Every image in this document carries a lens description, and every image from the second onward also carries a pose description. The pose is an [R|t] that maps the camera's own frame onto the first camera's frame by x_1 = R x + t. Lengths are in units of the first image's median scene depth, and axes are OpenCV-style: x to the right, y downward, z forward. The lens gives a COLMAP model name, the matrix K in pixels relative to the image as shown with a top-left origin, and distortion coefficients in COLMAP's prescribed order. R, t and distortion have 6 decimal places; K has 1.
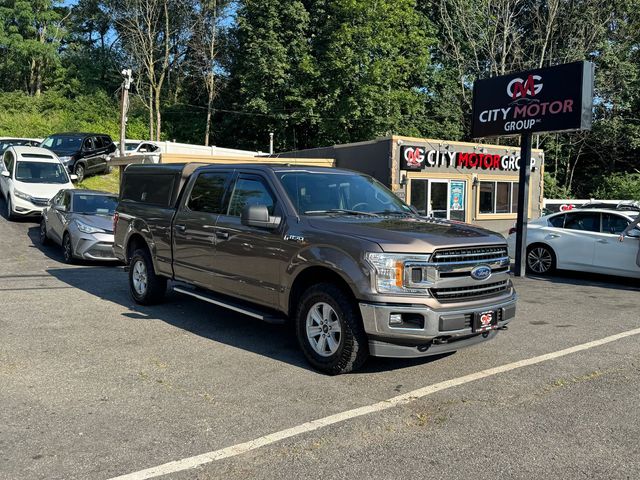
lens RADIAL K [[574.2, 0, 317.4], [0, 574.2, 245.3], [0, 0, 1]] dist [0.136966, -0.284584]
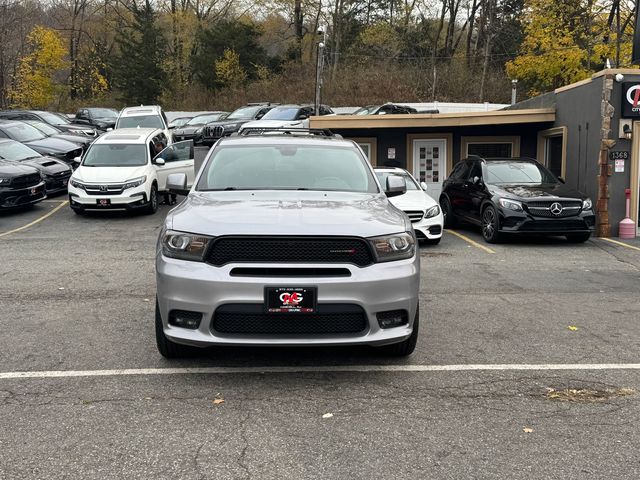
lens RADIAL K [[680.6, 0, 320.2], [0, 680.6, 240.8], [0, 0, 1]] dist [0.207147, -0.478945]
pose [[0.823197, 0.045345, -0.565942, 0.361791], [-0.034477, 0.998958, 0.029890, 0.001724], [0.566708, -0.005093, 0.823903, 0.132973]]
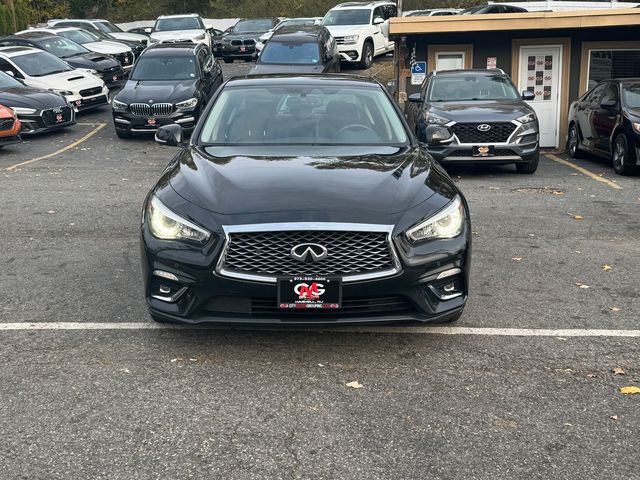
lens RADIAL K [[800.6, 0, 321.9], [0, 800.6, 238.7], [0, 0, 1]] dist [0.200373, -0.416404]
pose [[0.763956, 0.102340, -0.637101, 0.348171], [-0.040089, 0.992963, 0.111433, 0.005920], [0.644022, -0.059589, 0.762683, 0.155893]]
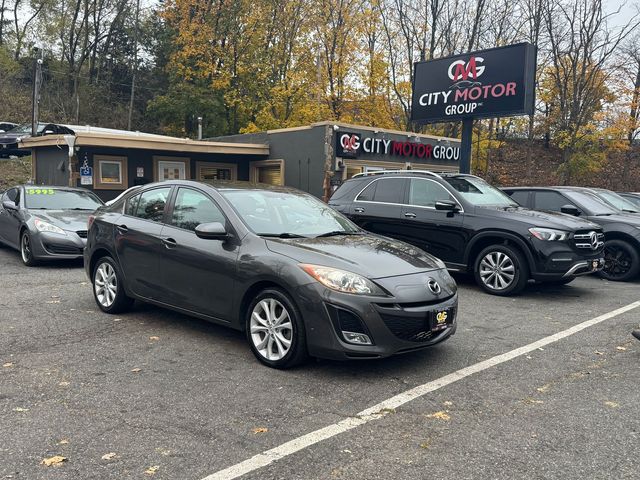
lens RADIAL K [[557.0, 0, 316.0], [0, 557.0, 246.0], [0, 0, 1]] dist [0.139210, -0.289221]
pose [[0.992243, -0.004145, 0.124244, -0.008881], [0.002231, 0.999877, 0.015538, 0.006039], [-0.124293, -0.015140, 0.992130, 0.071038]]
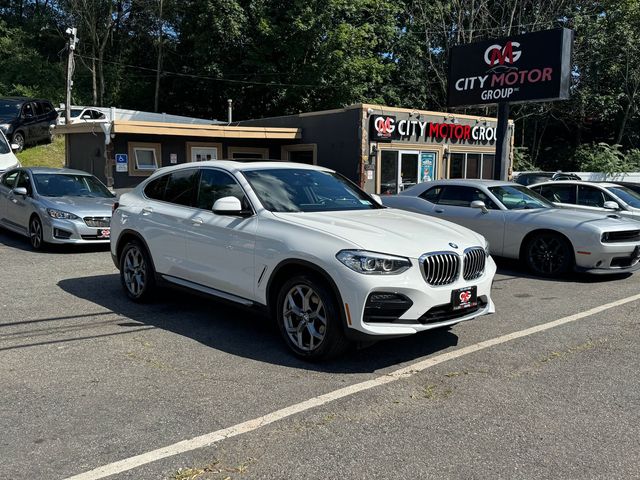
lens RADIAL K [[604.1, 0, 317.7], [0, 604.1, 249.7], [0, 0, 1]] dist [0.151899, -0.323759]
pose [[0.997081, -0.009267, 0.075786, -0.023295], [0.005698, 0.998871, 0.047166, 0.001863], [-0.076138, -0.046596, 0.996008, -0.003627]]
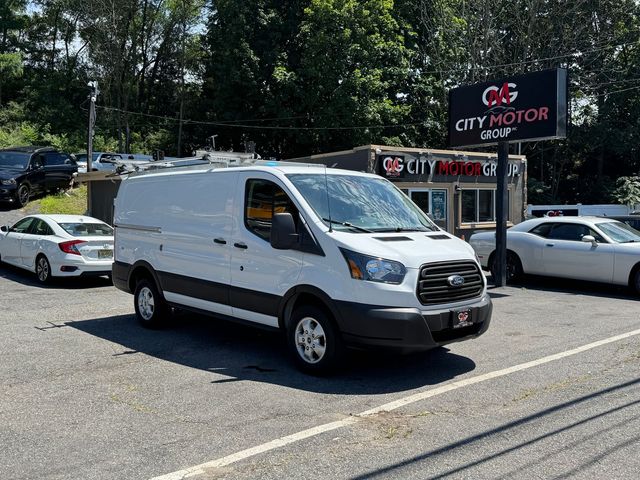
lens RADIAL K [[604.1, 0, 317.7], [0, 604.1, 249.7], [0, 0, 1]] dist [0.151899, -0.323759]
pose [[0.999298, -0.024300, 0.028505, 0.008588], [0.024678, 0.999611, -0.012986, -0.002812], [-0.028179, 0.013680, 0.999509, -0.020654]]
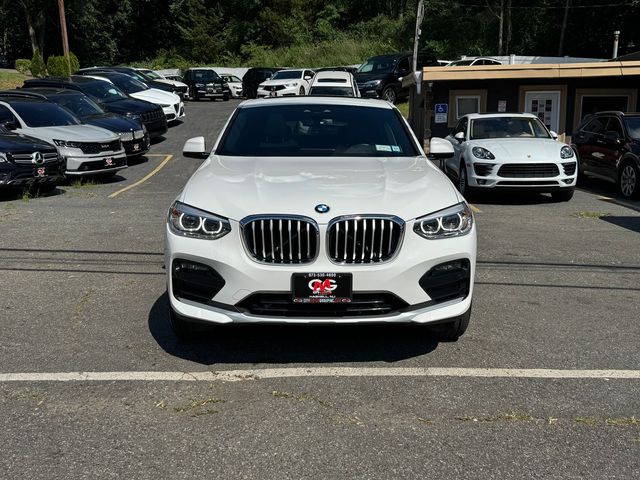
lens RADIAL K [[623.3, 0, 319.9], [0, 623.3, 252.3], [0, 0, 1]] dist [0.159483, -0.322419]
pose [[0.793710, 0.109362, -0.598385, 0.207872], [-0.041476, 0.991146, 0.126130, 0.002915], [0.606881, -0.075292, 0.791218, 0.137899]]
